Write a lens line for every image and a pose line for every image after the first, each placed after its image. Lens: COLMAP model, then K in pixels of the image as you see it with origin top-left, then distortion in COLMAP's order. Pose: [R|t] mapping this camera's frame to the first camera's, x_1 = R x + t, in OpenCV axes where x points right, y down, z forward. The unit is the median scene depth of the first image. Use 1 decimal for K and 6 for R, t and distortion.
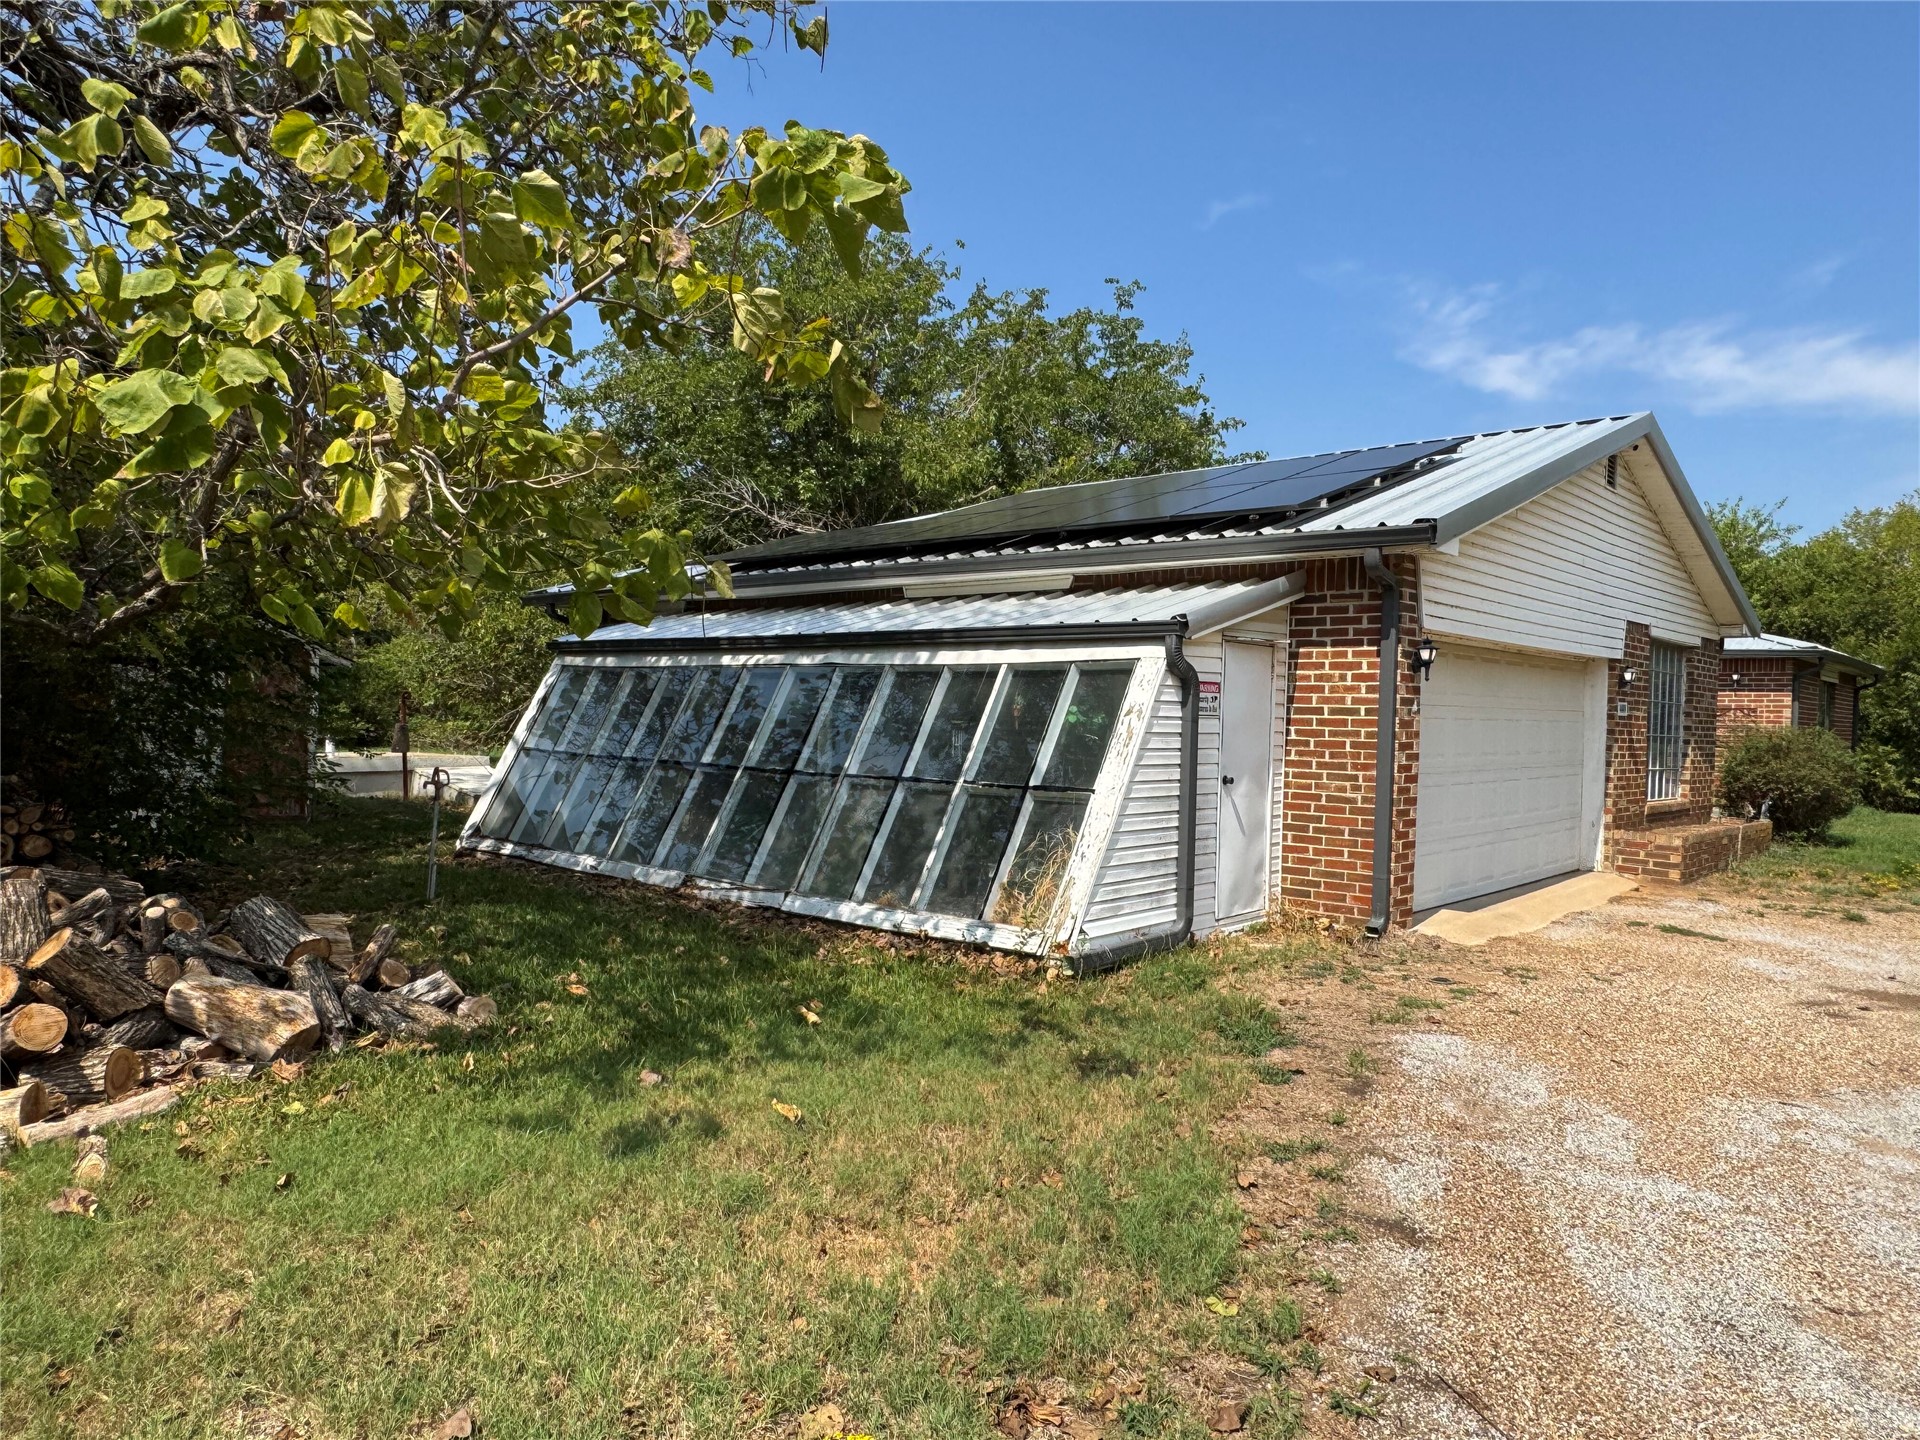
lens RADIAL K [[1271.6, 0, 962.8], [0, 1271.6, 708.8], [0, 0, 1]] dist [-0.004150, -0.001369]
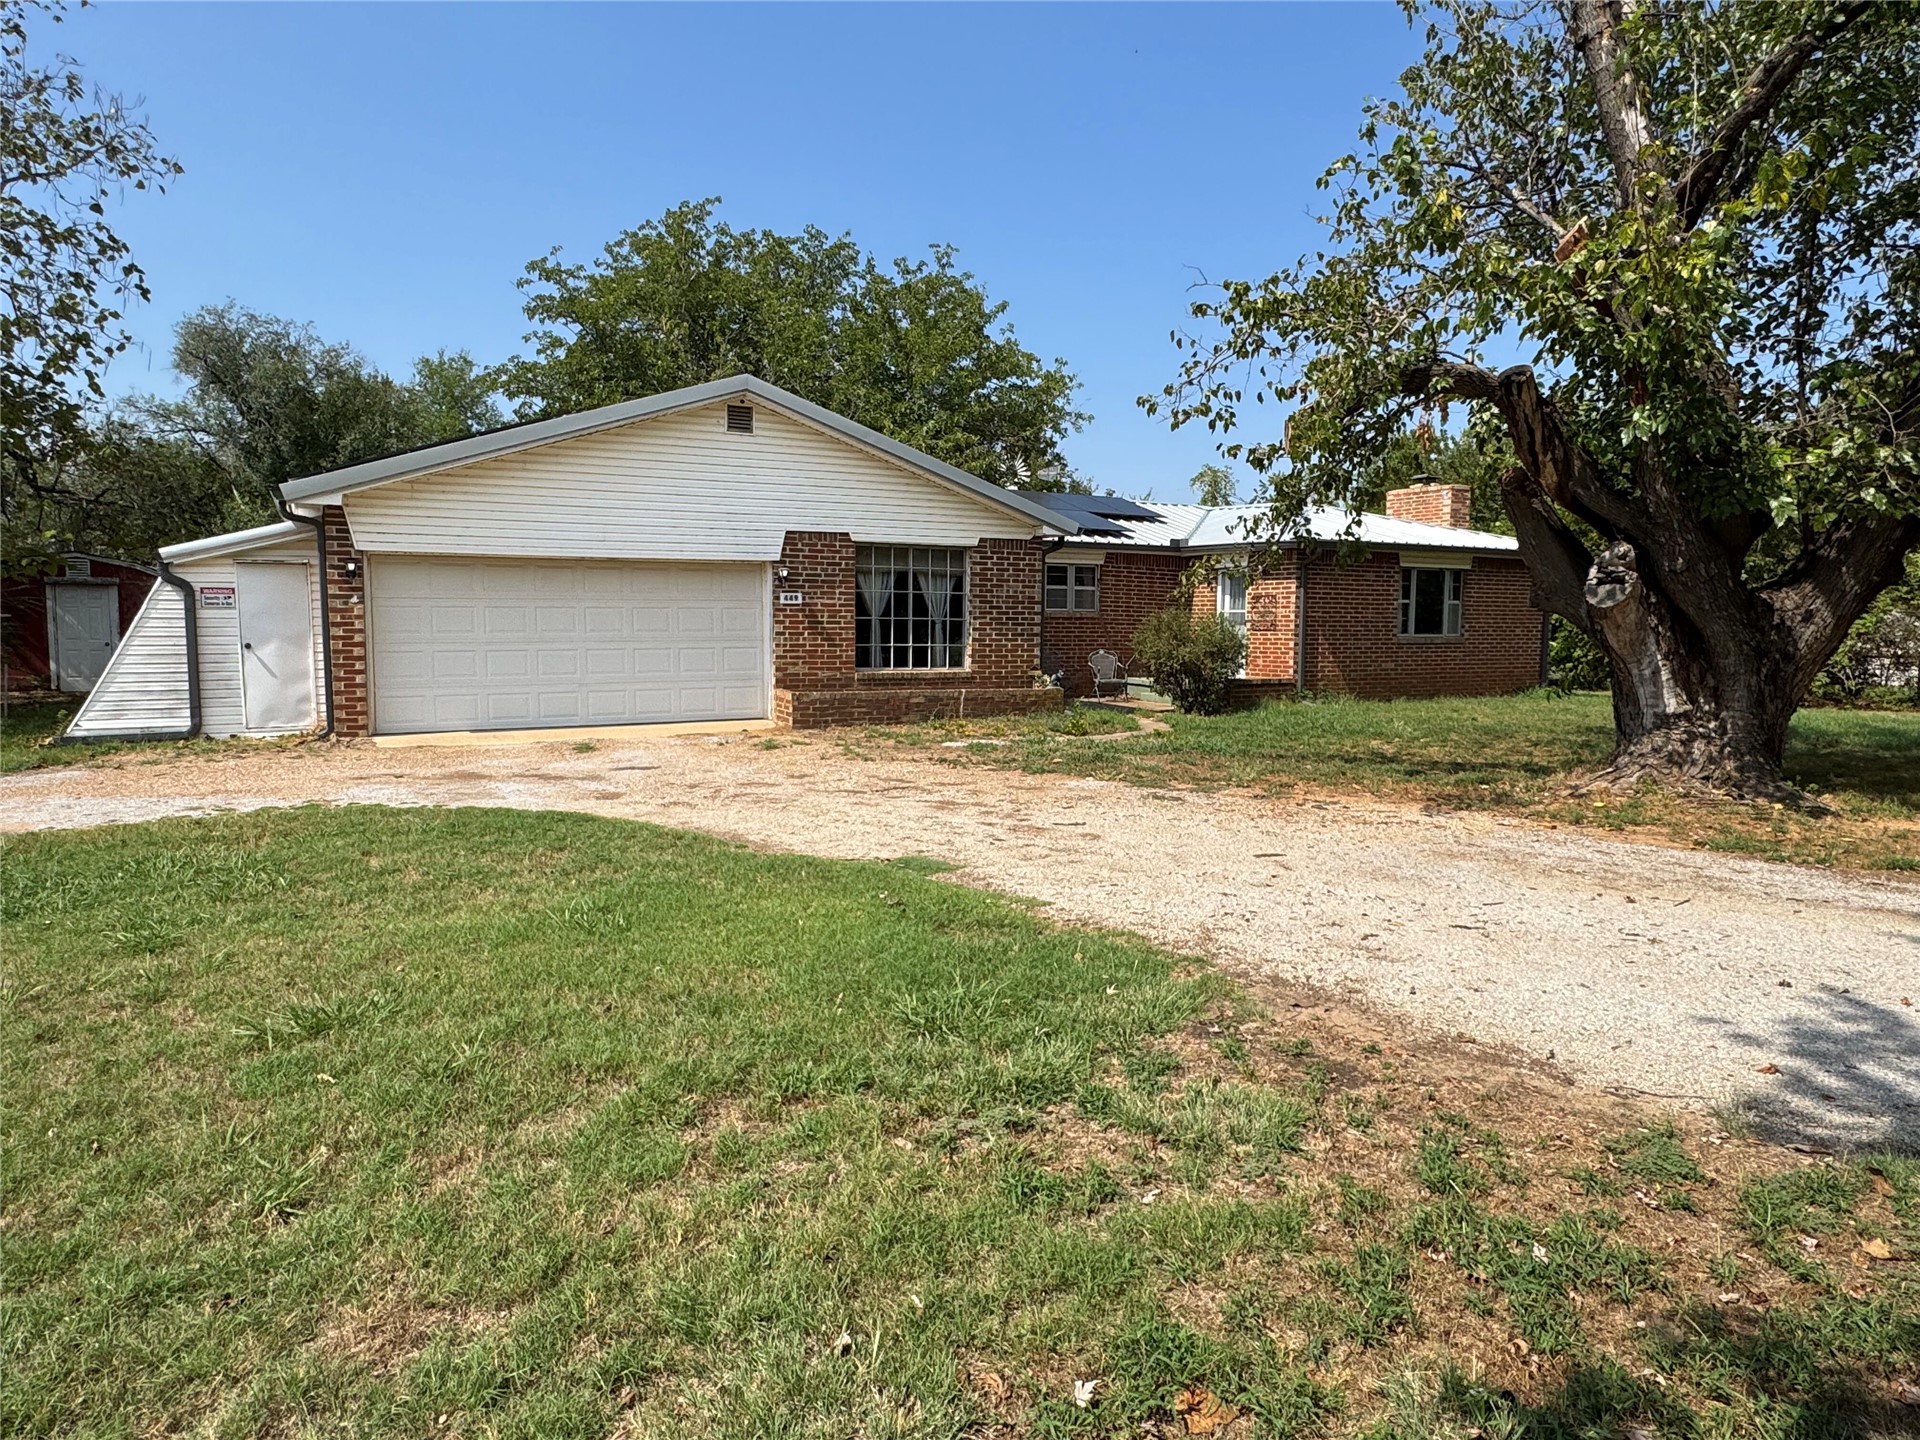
lens RADIAL K [[1164.4, 0, 953.4], [0, 1164.4, 728.3], [0, 0, 1]] dist [-0.002183, 0.002284]
pose [[0.939454, 0.012149, -0.342460, 1.540157], [0.019143, 0.995950, 0.087845, 0.045027], [0.342141, -0.089082, 0.935417, -0.132322]]
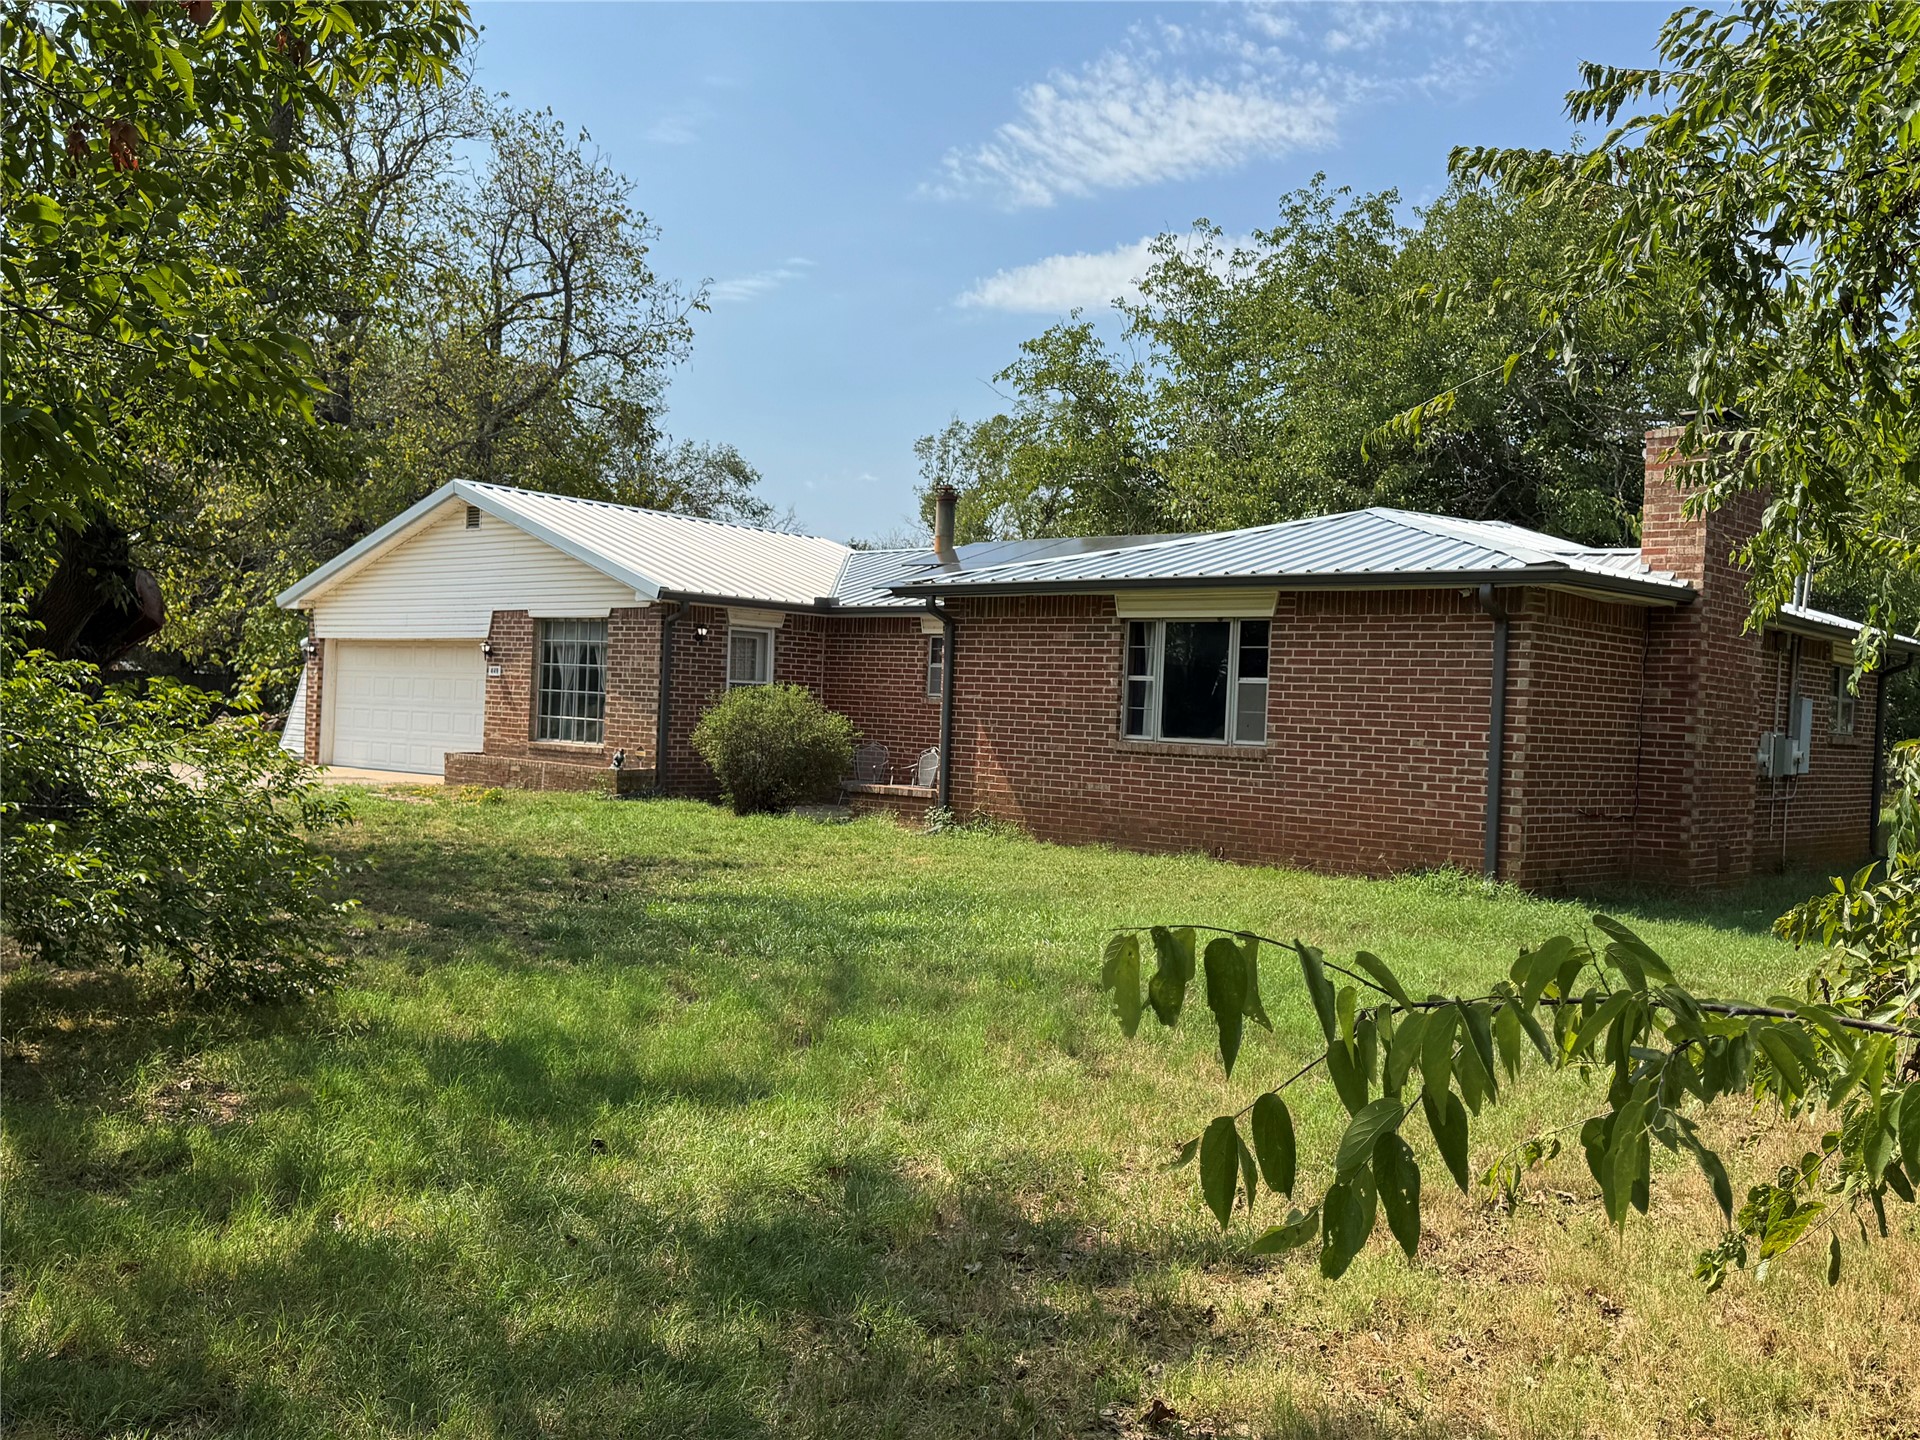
lens RADIAL K [[1764.0, 0, 957.2], [0, 1764.0, 721.1], [0, 0, 1]] dist [0.085296, 0.000000]
pose [[-0.000572, -0.028204, -0.999602, 3.593117], [-0.045891, 0.998550, -0.028148, 0.128350], [0.998946, 0.045857, -0.001866, 2.157210]]
